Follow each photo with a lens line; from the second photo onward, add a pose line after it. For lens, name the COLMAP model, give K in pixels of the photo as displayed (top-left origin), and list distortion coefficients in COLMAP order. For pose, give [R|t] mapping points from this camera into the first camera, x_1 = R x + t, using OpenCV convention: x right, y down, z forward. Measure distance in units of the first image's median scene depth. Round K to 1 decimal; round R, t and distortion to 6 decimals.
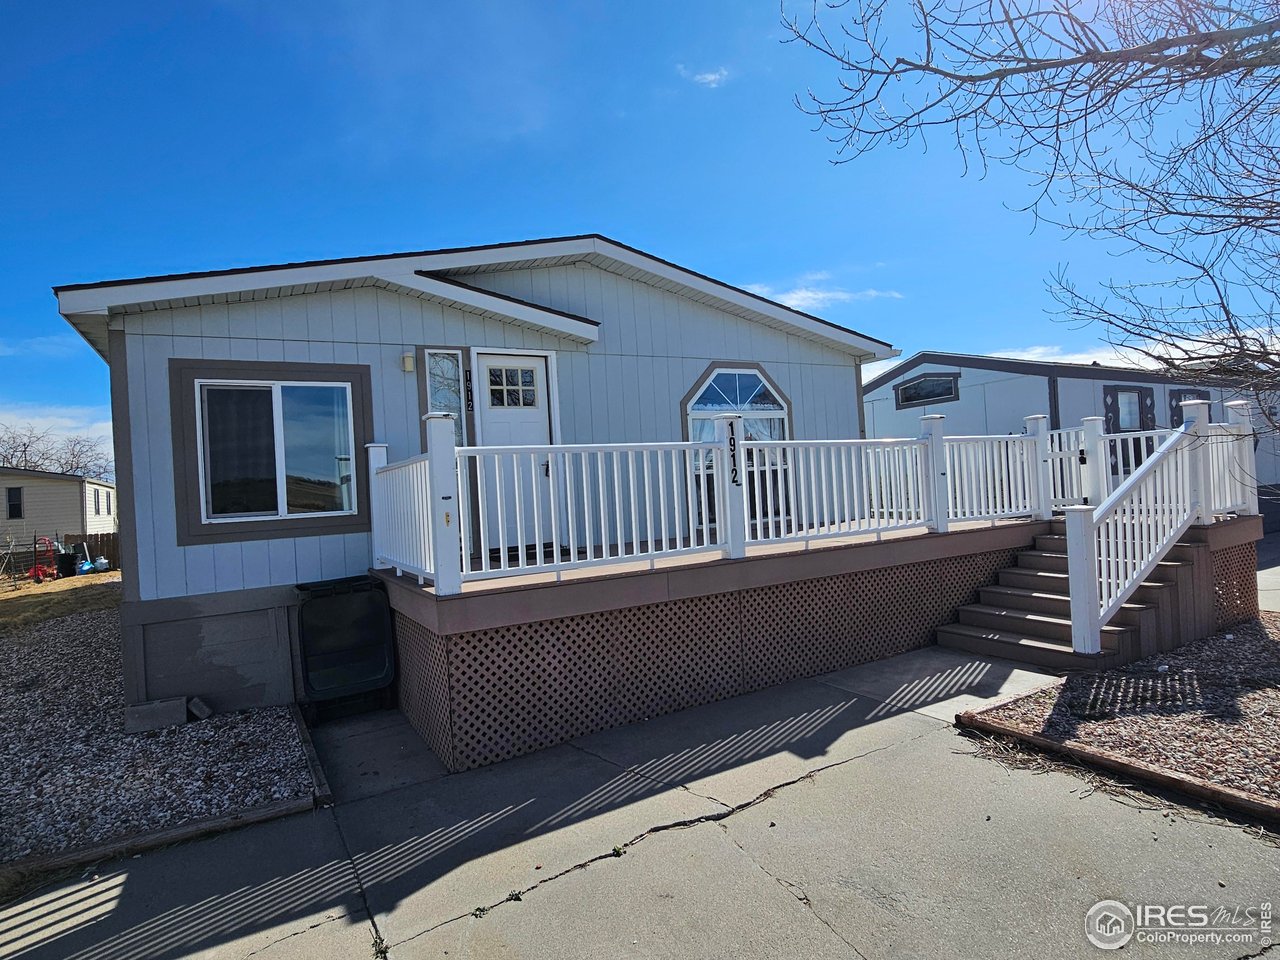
lens RADIAL K [[718.3, 0, 648.1], [0, 718.3, 466.6], [0, 0, 1]] dist [-0.002183, 0.000195]
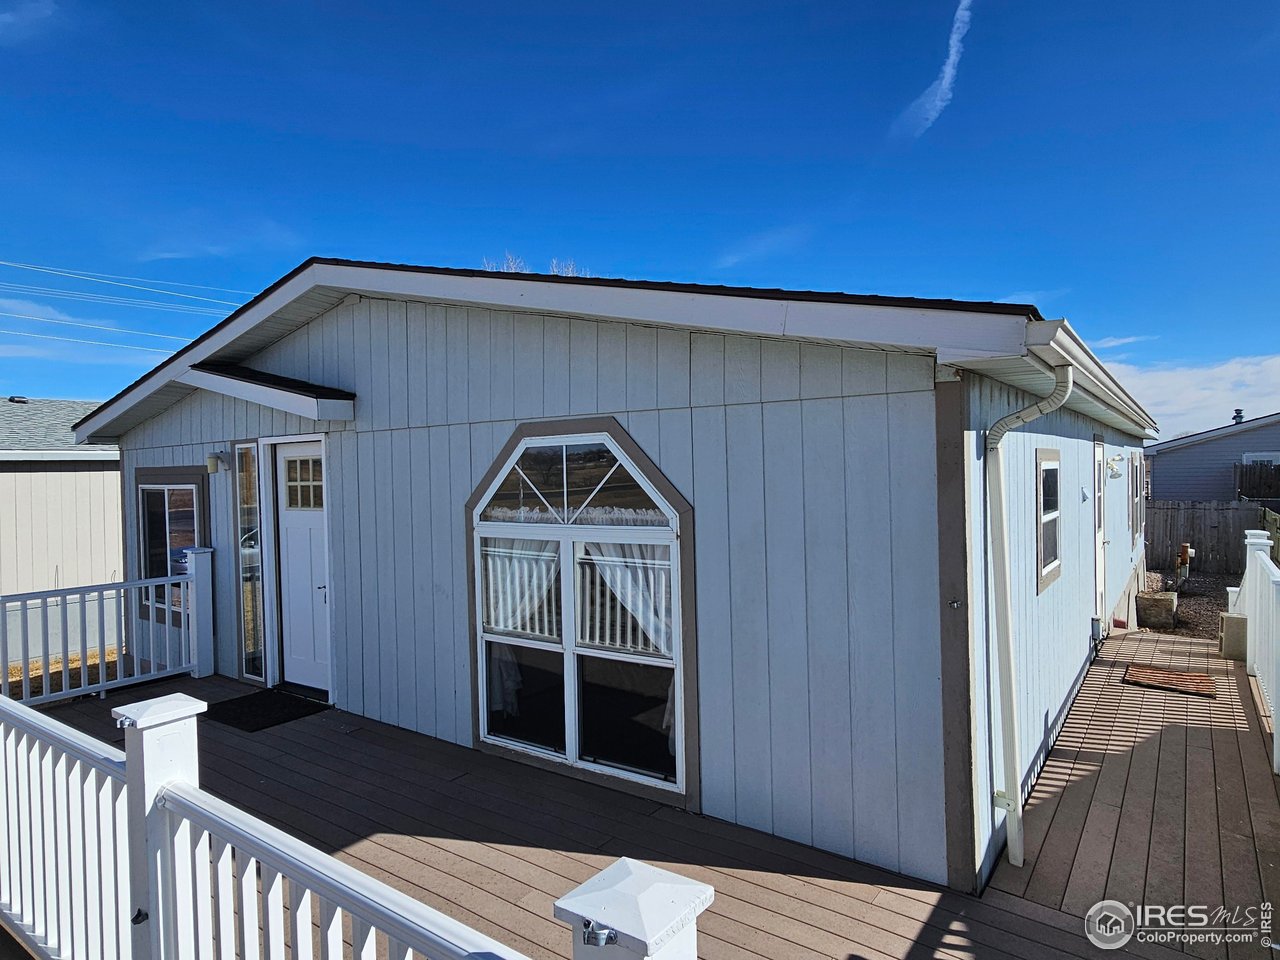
lens RADIAL K [[751.9, 0, 657.3], [0, 751.9, 461.2], [0, 0, 1]] dist [-0.001694, -0.001490]
pose [[0.417331, 0.044562, -0.907661, 0.787630], [0.017586, 0.998214, 0.057093, -0.192786], [0.908584, -0.039789, 0.415802, 1.121089]]
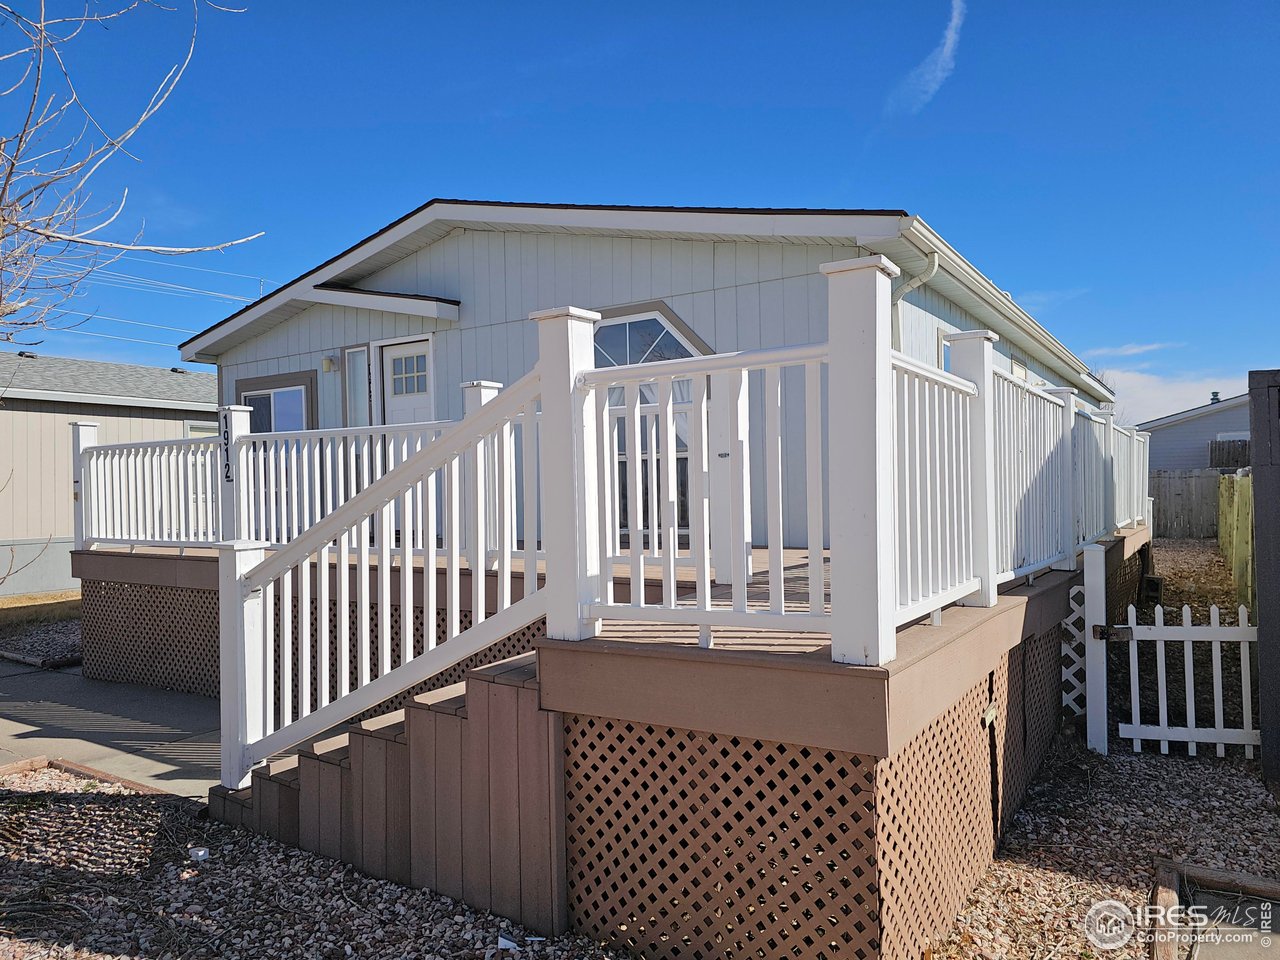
lens RADIAL K [[845.4, 0, 654.7], [0, 845.4, 478.5], [0, 0, 1]] dist [0.084381, -0.089306]
pose [[0.454670, 0.043362, -0.889604, 1.180380], [0.015250, 0.998289, 0.056454, -0.028071], [0.890530, -0.039235, 0.453230, 0.837595]]
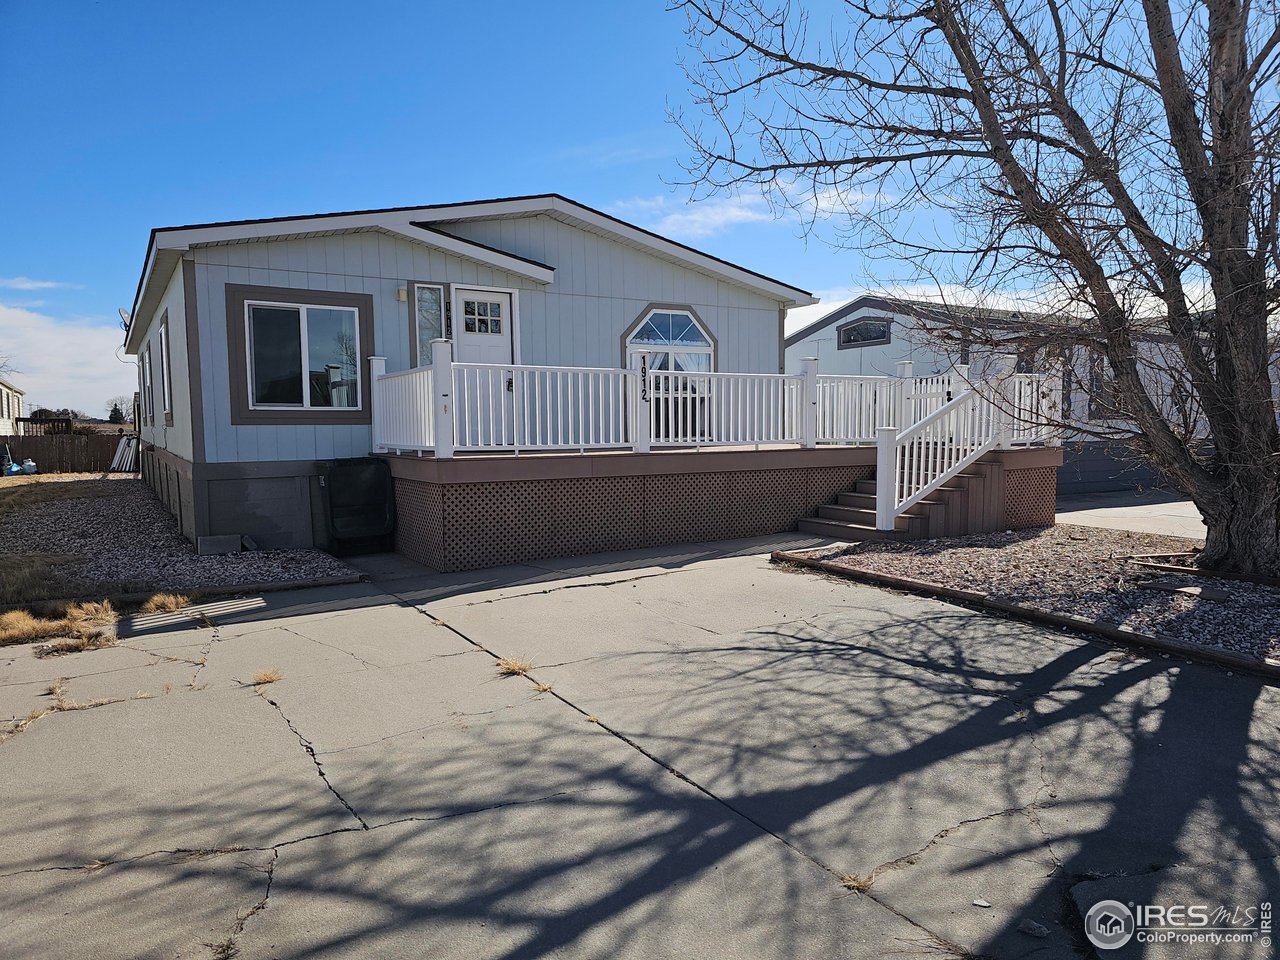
lens RADIAL K [[845.4, 0, 654.7], [0, 845.4, 478.5], [0, 0, 1]] dist [0.084381, -0.089306]
pose [[0.998016, 0.046209, 0.042773, 0.065379], [-0.049920, 0.994672, 0.090196, 0.022341], [-0.038378, -0.092152, 0.995005, -0.563944]]
